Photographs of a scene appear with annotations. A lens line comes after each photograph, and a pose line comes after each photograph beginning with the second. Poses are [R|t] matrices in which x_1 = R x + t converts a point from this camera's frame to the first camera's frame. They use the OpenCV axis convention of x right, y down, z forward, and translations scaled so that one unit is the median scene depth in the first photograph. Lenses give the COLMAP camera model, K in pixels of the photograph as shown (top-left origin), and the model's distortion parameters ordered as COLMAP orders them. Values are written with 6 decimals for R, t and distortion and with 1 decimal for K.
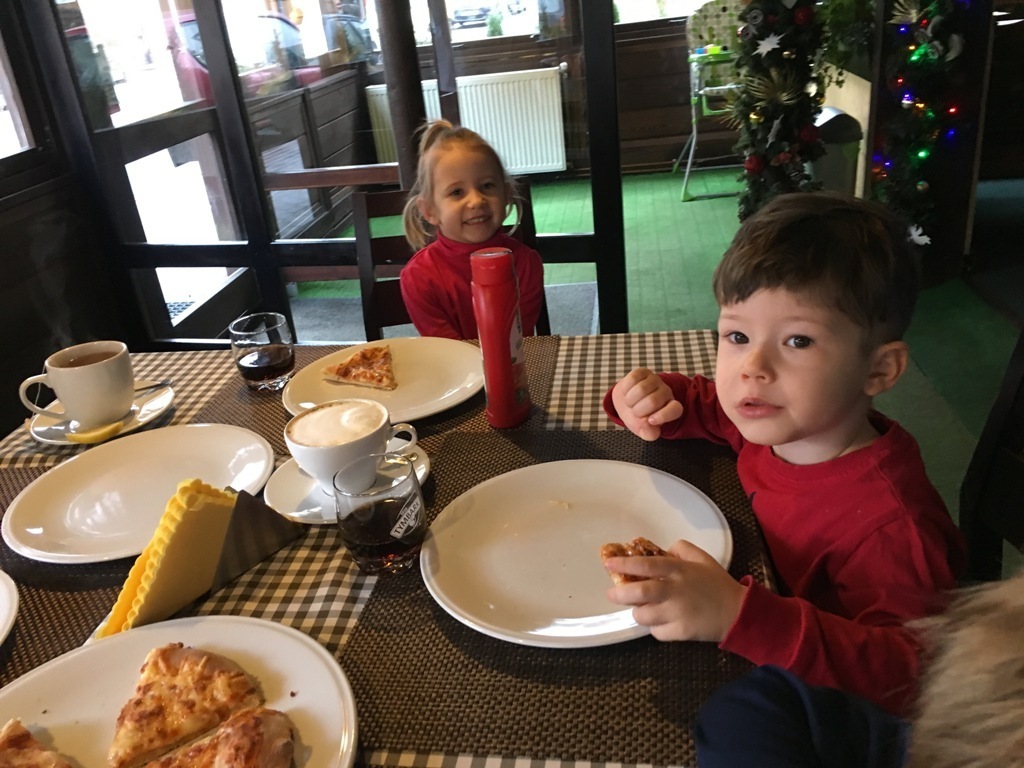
lens RADIAL K [[871.7, 0, 513.4], [0, 871.7, 374.0], [0, 0, 1]] dist [0.087952, -0.123080]
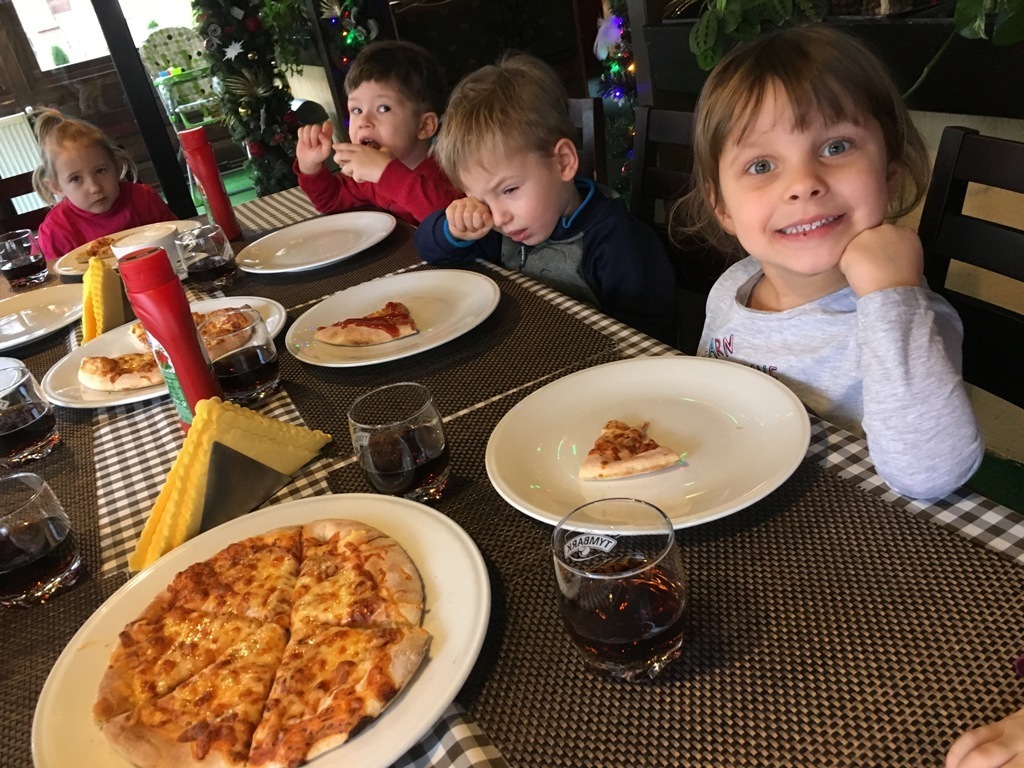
lens RADIAL K [[873.0, 0, 512.0], [0, 873.0, 384.0], [0, 0, 1]] dist [0.091043, -0.143098]
pose [[0.811987, -0.317525, 0.489750, -0.132516], [0.334068, 0.940876, 0.056137, 0.110678], [-0.478619, 0.118028, 0.870054, -0.175721]]
